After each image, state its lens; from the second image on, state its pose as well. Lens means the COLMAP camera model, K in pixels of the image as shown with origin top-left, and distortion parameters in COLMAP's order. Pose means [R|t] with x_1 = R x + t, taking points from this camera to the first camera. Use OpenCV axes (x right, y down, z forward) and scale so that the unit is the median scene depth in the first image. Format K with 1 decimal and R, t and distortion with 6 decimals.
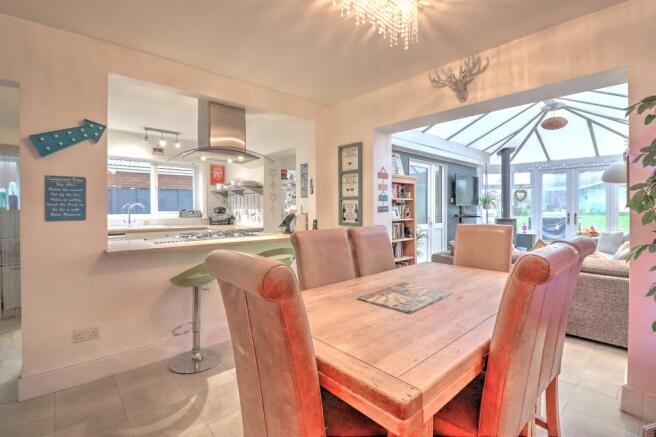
lens RADIAL K [[302.7, 0, 329.5], [0, 302.7, 209.4], [0, 0, 1]] dist [-0.019819, -0.000459]
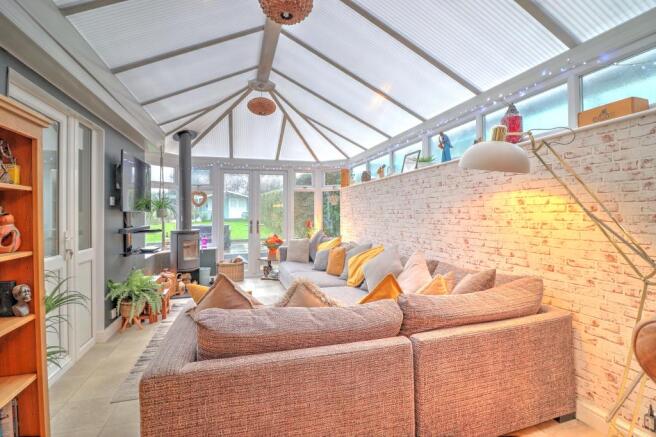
lens RADIAL K [[302.7, 0, 329.5], [0, 302.7, 209.4], [0, 0, 1]] dist [-0.019819, -0.000459]
pose [[0.417445, 0.008387, 0.908663, 0.106455], [0.016454, 0.999724, -0.016787, -0.002036], [-0.908553, 0.021959, 0.417192, 0.490617]]
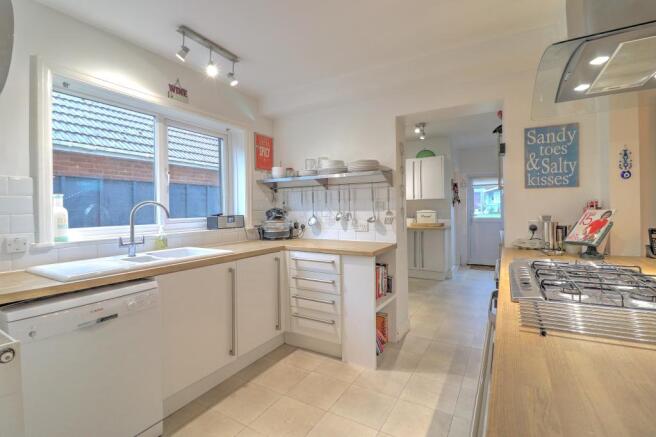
lens RADIAL K [[302.7, 0, 329.5], [0, 302.7, 209.4], [0, 0, 1]] dist [-0.019819, -0.000459]
pose [[0.951593, -0.012053, 0.307123, -0.449188], [0.014474, 0.999880, -0.005605, -0.001836], [-0.307019, 0.009778, 0.951653, 0.432744]]
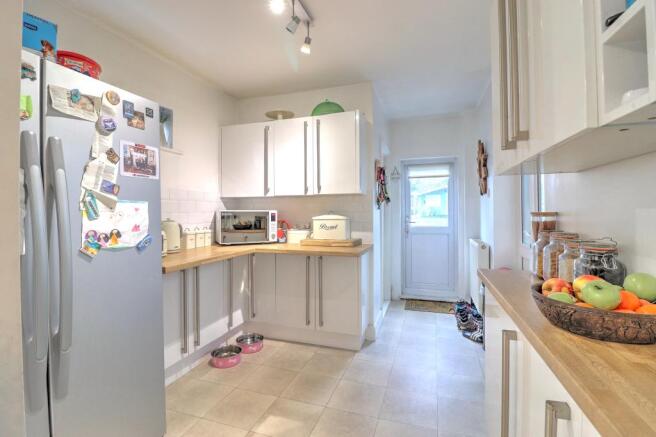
lens RADIAL K [[302.7, 0, 329.5], [0, 302.7, 209.4], [0, 0, 1]] dist [-0.019819, -0.000459]
pose [[0.871508, -0.004377, 0.490362, -0.110416], [0.012302, 0.999841, -0.012939, -0.003957], [-0.490228, 0.017309, 0.871423, 0.807474]]
